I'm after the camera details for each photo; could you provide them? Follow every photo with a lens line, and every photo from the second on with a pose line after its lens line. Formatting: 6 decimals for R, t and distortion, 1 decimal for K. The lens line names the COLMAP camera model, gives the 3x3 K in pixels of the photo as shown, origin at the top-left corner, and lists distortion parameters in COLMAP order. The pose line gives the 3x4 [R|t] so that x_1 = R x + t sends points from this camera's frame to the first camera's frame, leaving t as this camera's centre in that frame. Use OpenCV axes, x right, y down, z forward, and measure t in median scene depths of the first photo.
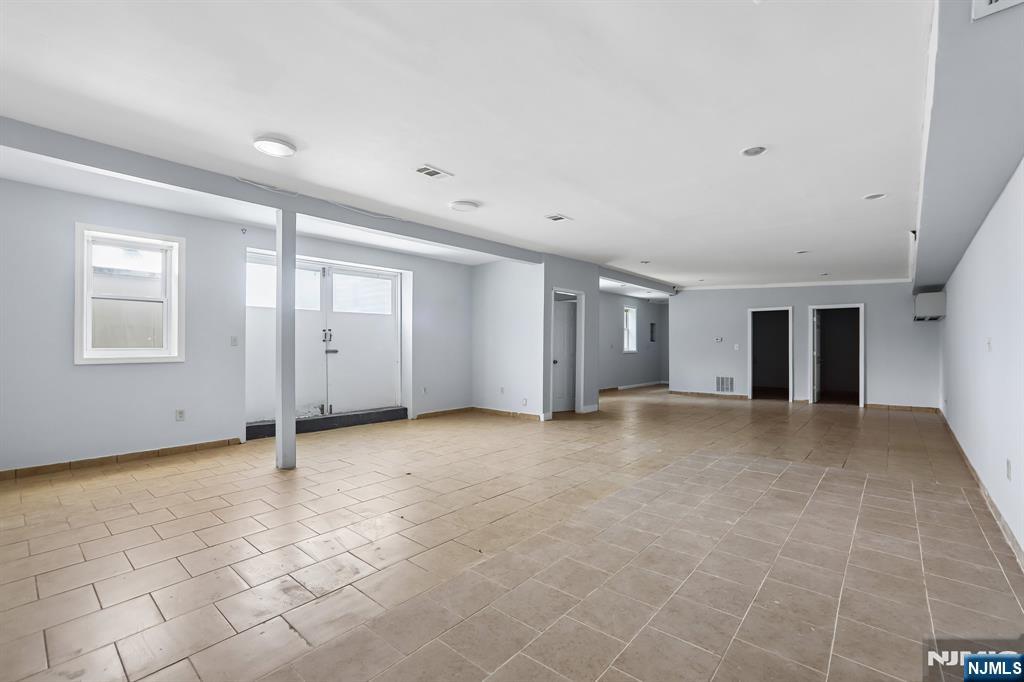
lens RADIAL K [[442.4, 0, 512.0], [0, 442.4, 341.0], [0, 0, 1]] dist [-0.019312, 0.000434]
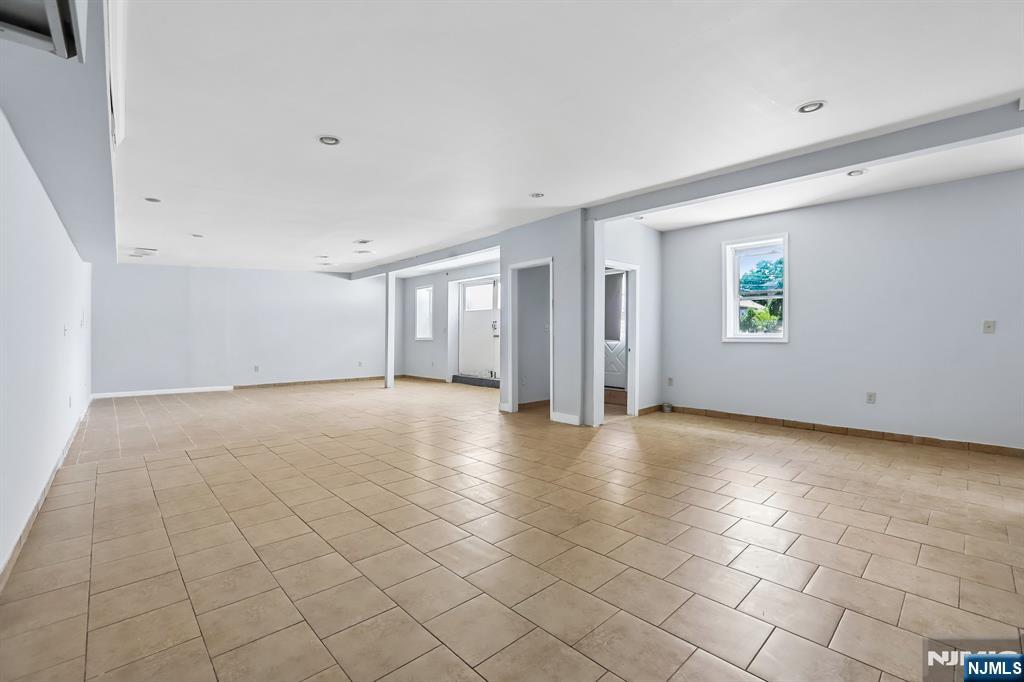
lens RADIAL K [[454.2, 0, 512.0], [0, 454.2, 341.0], [0, 0, 1]] dist [-0.070510, 0.028867]
pose [[-0.071511, 0.018890, -0.997261, 1.134531], [0.008189, 0.999798, 0.018350, 0.012618], [0.997406, -0.006855, -0.071651, 1.195354]]
